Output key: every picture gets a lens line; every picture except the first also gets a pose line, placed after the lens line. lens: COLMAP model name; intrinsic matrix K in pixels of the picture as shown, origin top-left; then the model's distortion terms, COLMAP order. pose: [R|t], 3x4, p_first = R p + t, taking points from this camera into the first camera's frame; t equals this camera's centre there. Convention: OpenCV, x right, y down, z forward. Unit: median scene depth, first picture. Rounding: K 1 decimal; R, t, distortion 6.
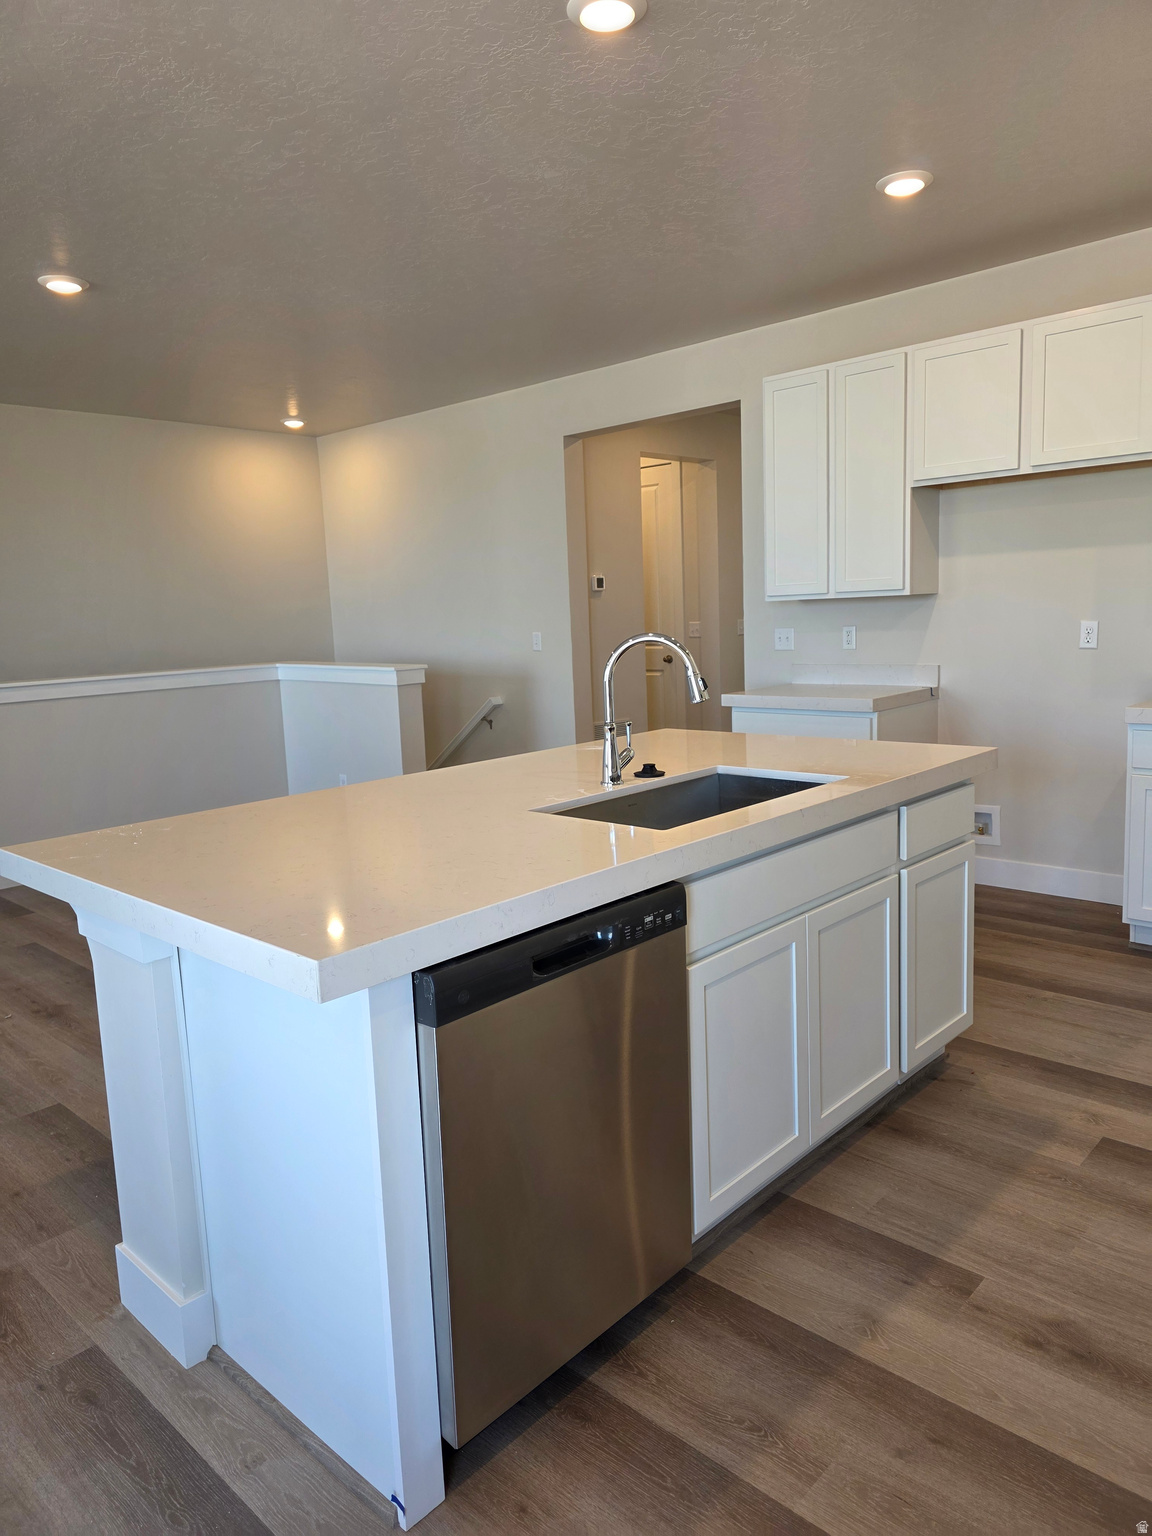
lens RADIAL K [[1067.6, 0, 576.0], [0, 1067.6, 768.0], [0, 0, 1]] dist [0.044324, -0.039605]
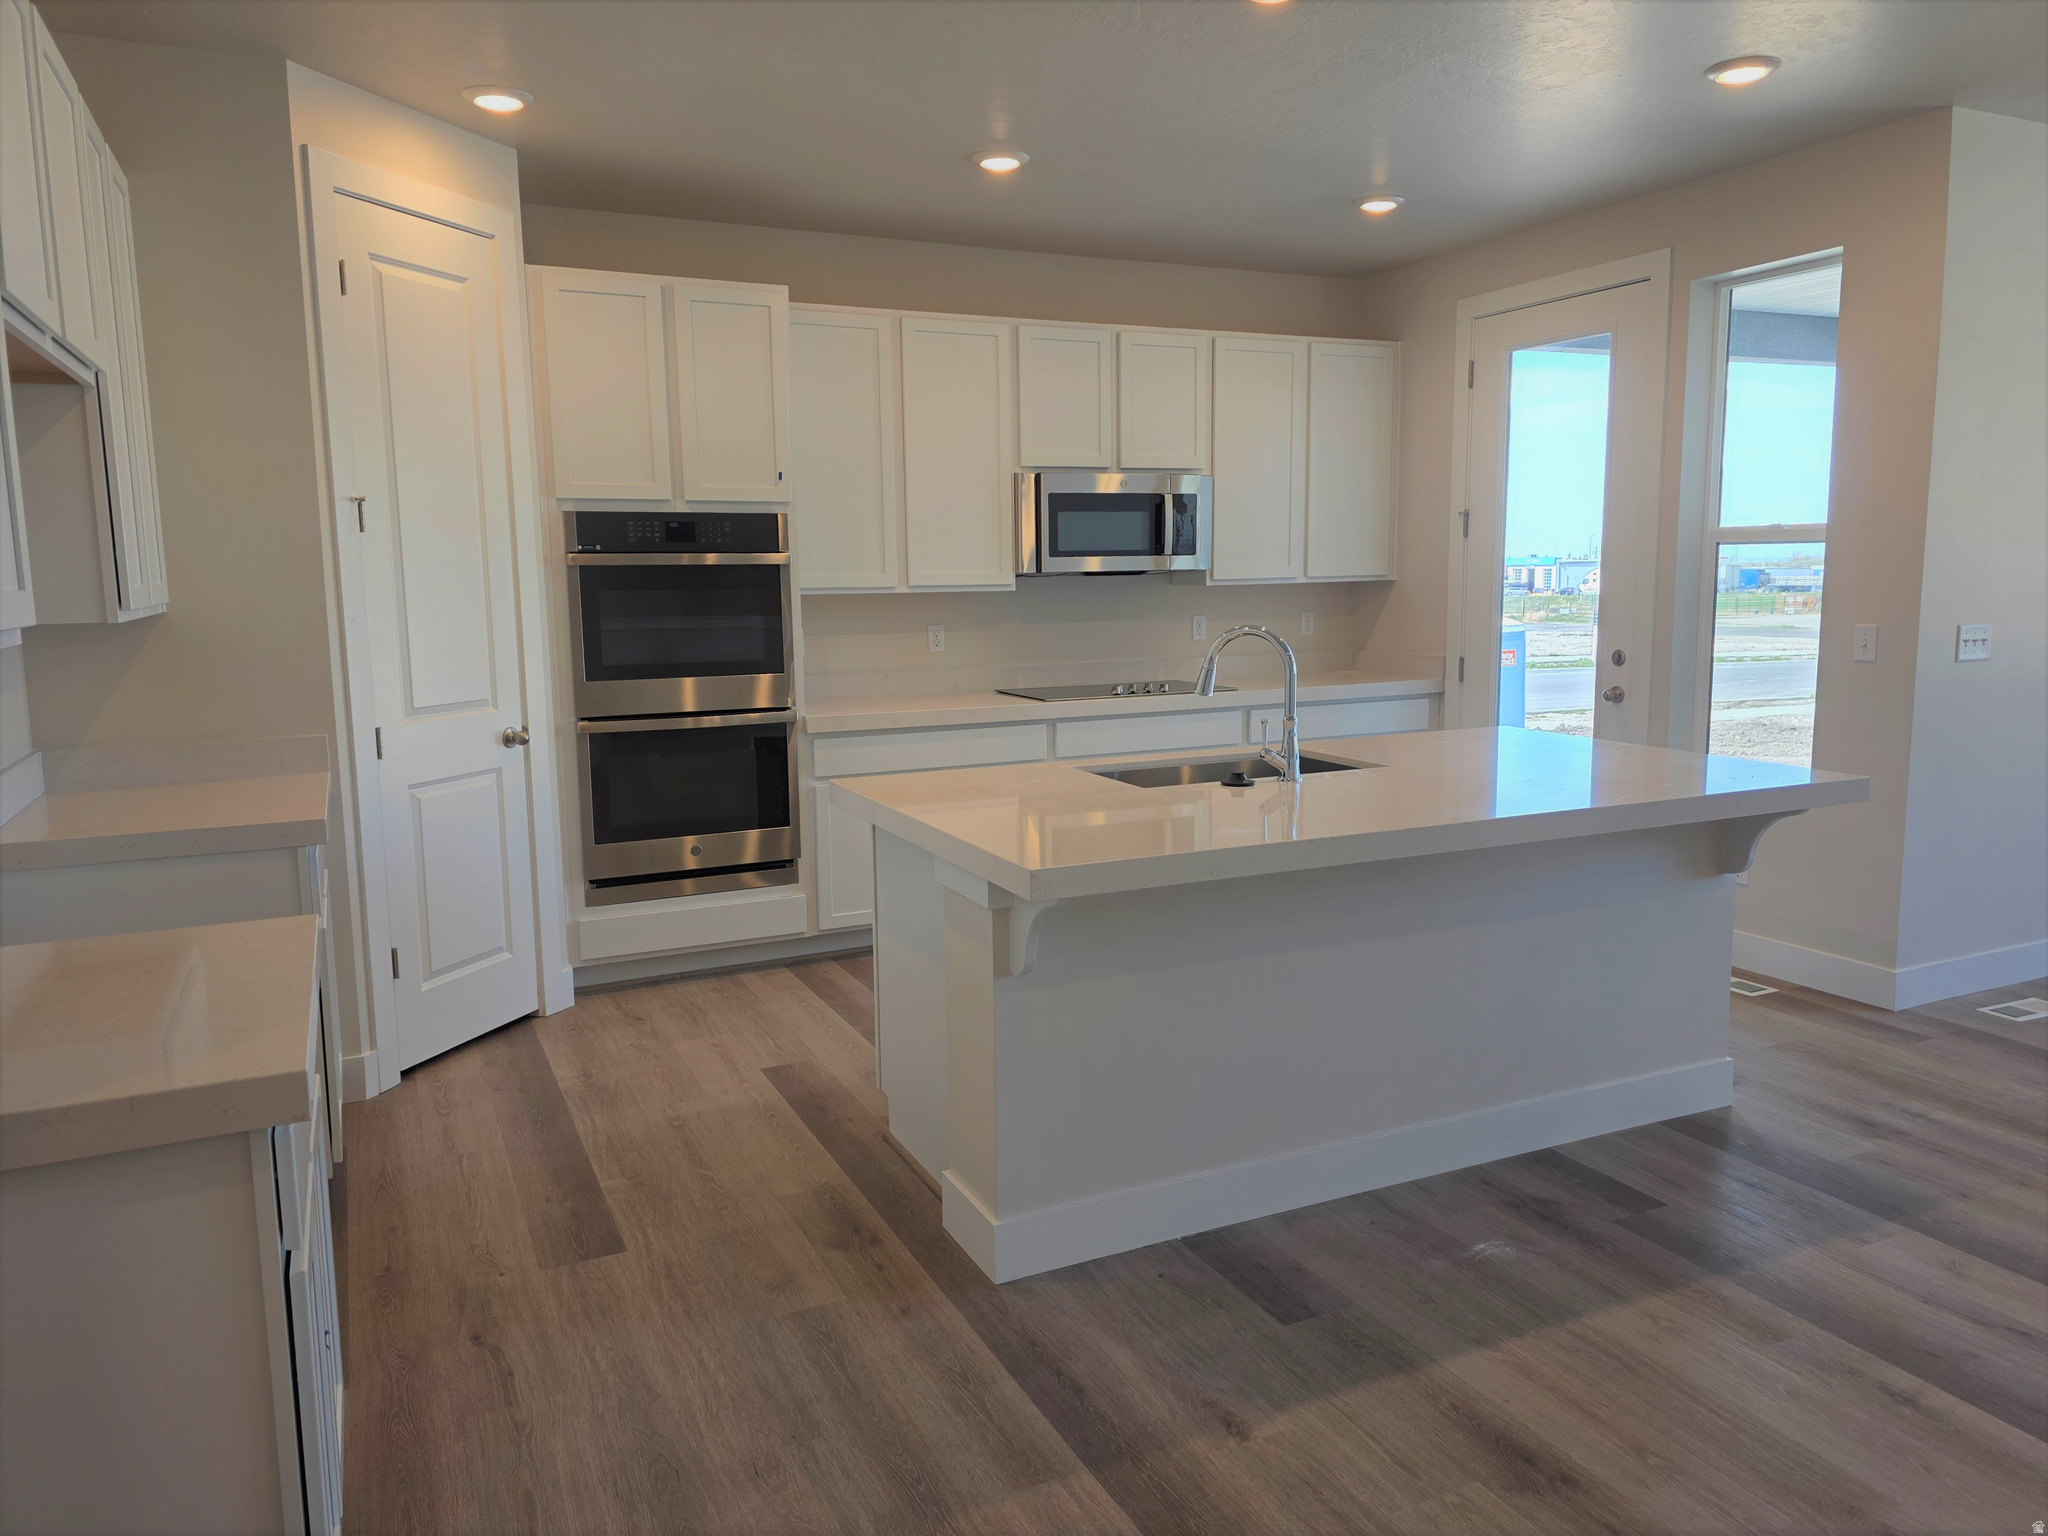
lens RADIAL K [[1423.4, 0, 1024.0], [0, 1423.4, 768.0], [0, 0, 1]] dist [0.044324, -0.039605]
pose [[-0.932529, 0.004811, 0.361064, -0.142338], [0.107341, 0.958403, 0.264463, -0.260643], [-0.344773, 0.285377, -0.894255, 1.654901]]
